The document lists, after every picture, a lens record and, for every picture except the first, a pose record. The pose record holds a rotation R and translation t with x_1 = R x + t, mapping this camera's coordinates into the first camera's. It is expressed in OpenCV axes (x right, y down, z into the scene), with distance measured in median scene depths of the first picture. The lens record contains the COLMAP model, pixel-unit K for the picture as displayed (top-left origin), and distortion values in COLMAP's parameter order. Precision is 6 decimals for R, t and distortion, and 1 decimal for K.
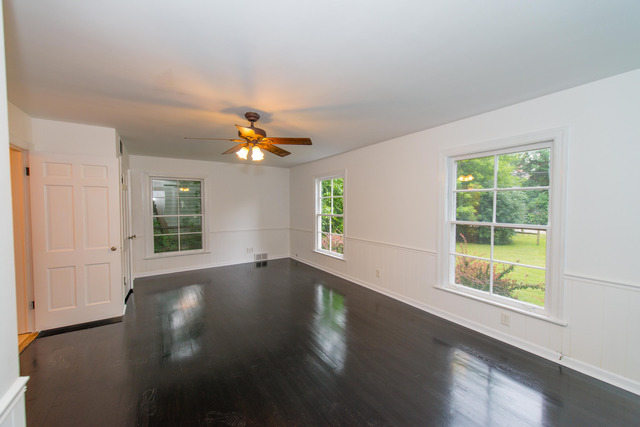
lens RADIAL K [[250.7, 0, 321.3], [0, 250.7, 213.2], [0, 0, 1]] dist [0.003211, -0.000241]
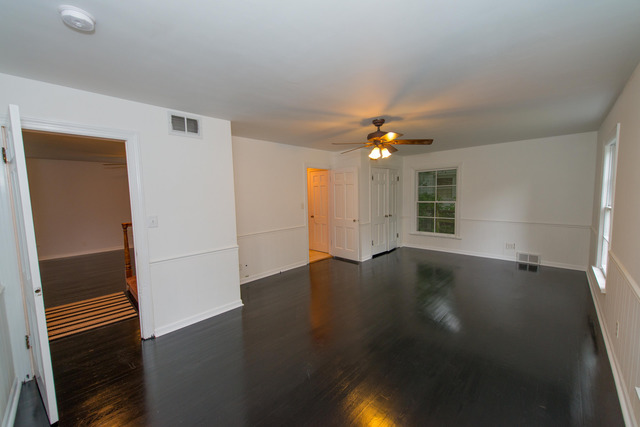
lens RADIAL K [[250.7, 0, 321.0], [0, 250.7, 214.3], [0, 0, 1]] dist [0.003211, -0.000241]
pose [[0.215628, 0.079424, -0.973240, 0.427184], [-0.013622, 0.996834, 0.078332, -0.016815], [0.976381, -0.003633, 0.216027, 0.227912]]
